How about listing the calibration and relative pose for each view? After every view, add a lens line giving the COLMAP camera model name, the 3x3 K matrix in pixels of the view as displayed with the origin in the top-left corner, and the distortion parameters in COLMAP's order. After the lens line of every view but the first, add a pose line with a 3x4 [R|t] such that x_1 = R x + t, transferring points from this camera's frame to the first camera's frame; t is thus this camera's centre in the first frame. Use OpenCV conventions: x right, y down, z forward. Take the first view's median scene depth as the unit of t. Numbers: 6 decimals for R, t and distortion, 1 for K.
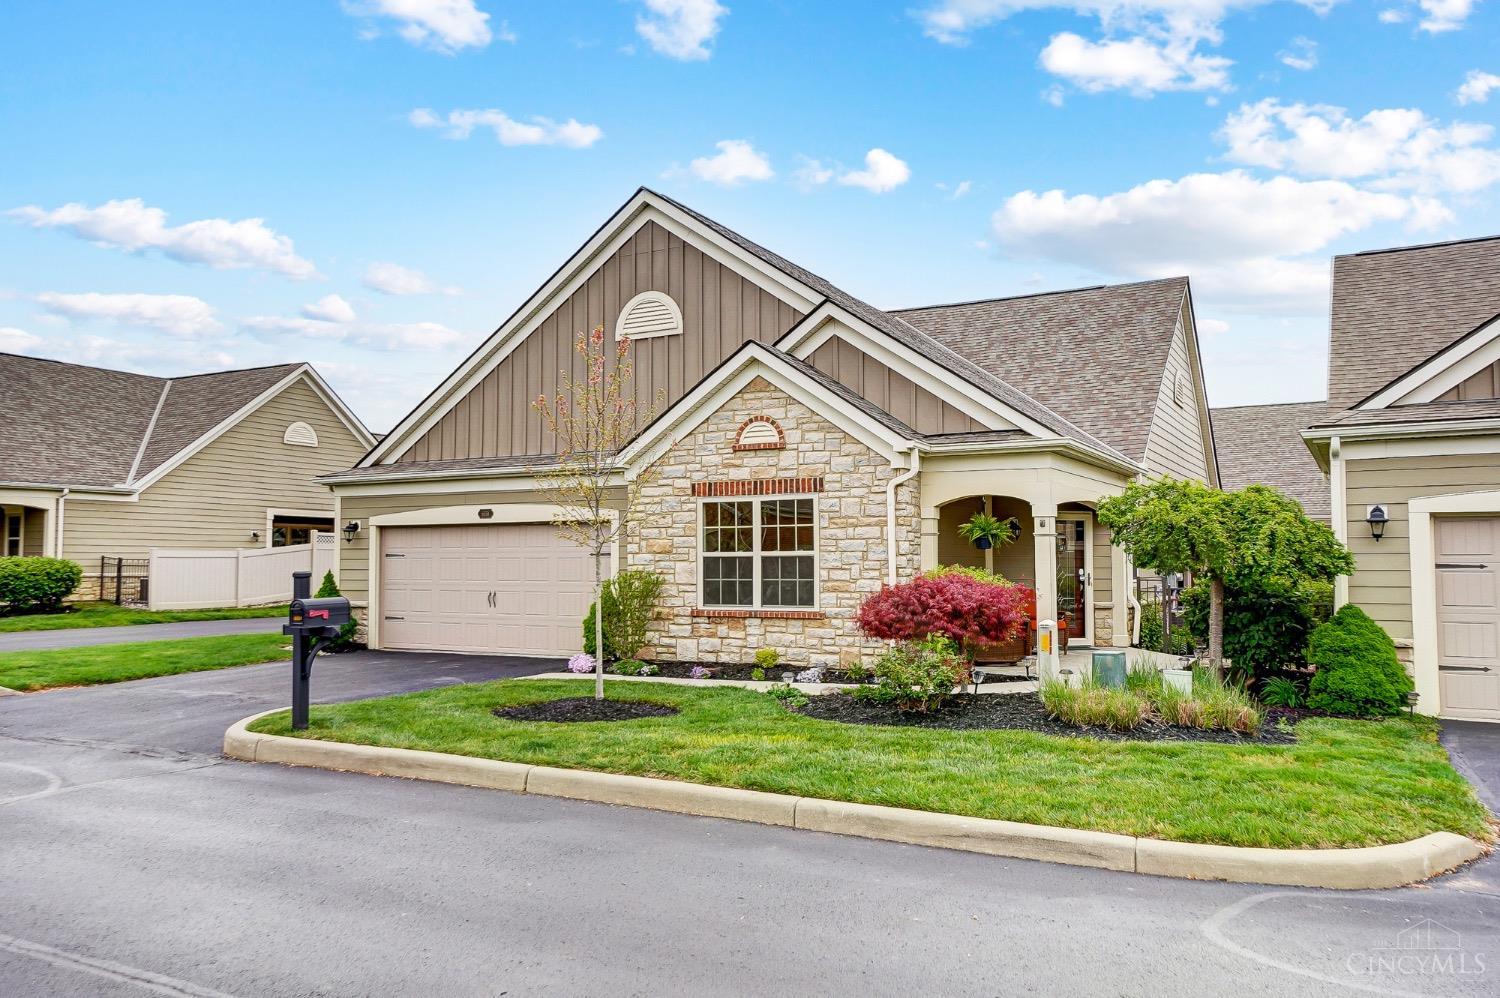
lens RADIAL K [[1118.6, 0, 741.4], [0, 1118.6, 498.0], [0, 0, 1]] dist [-0.010325, 0.003612]
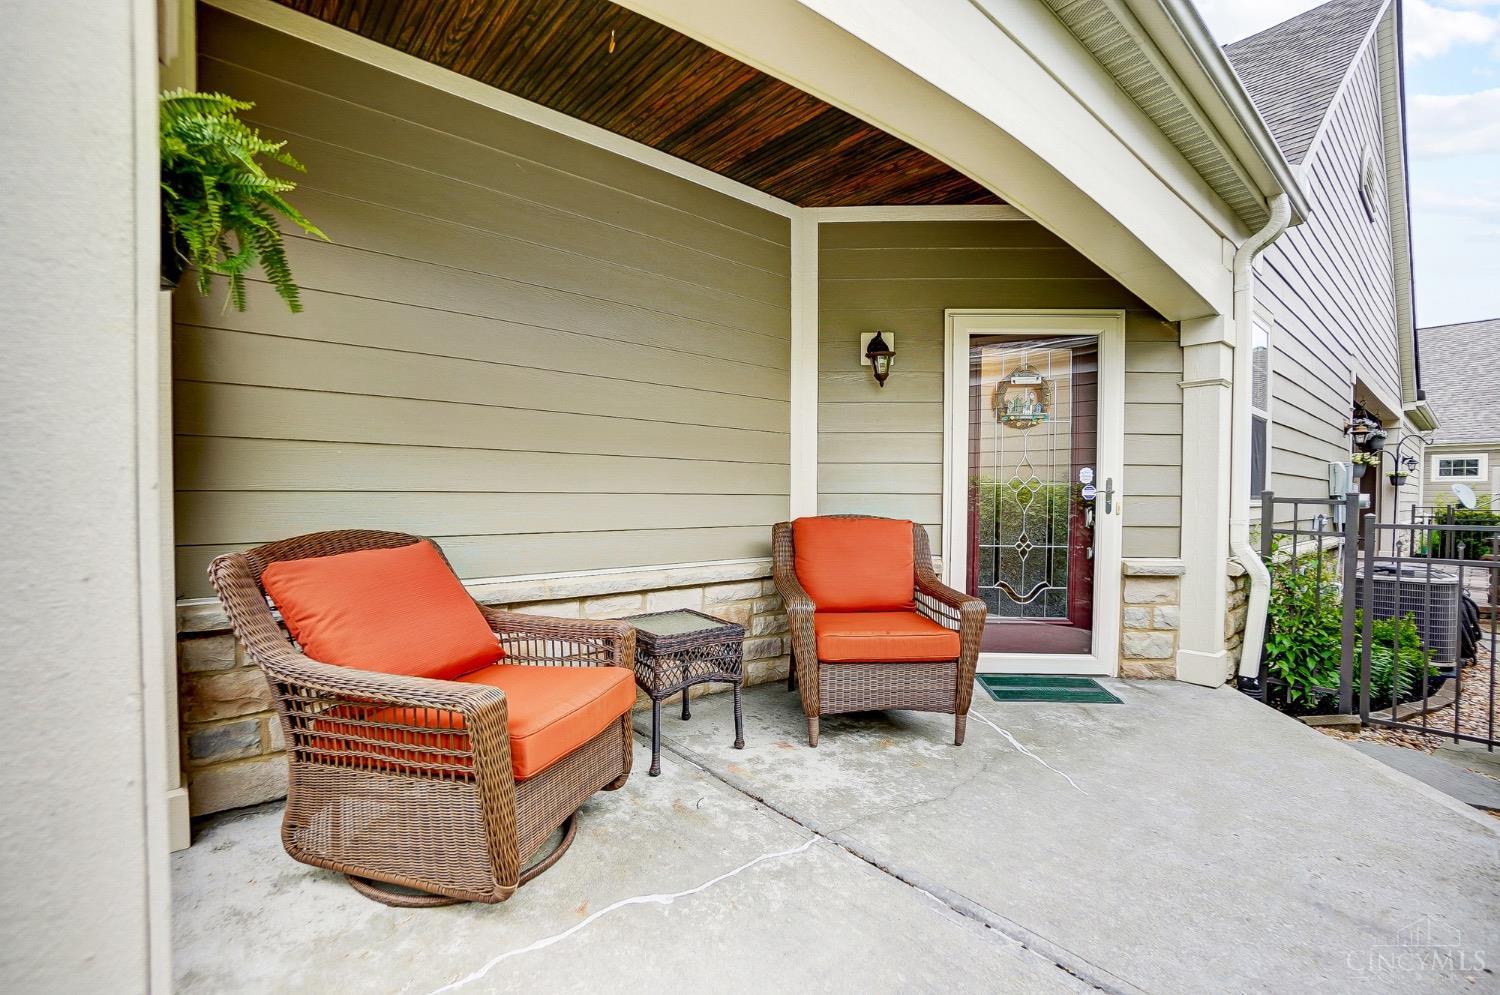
lens RADIAL K [[652.8, 0, 755.5], [0, 652.8, 502.2], [0, 0, 1]] dist [-0.016646, -0.000020]
pose [[0.945368, 0.018531, -0.325479, 0.231481], [0.007192, 0.996955, 0.077650, 0.048900], [0.325927, -0.075749, 0.942355, 0.650088]]
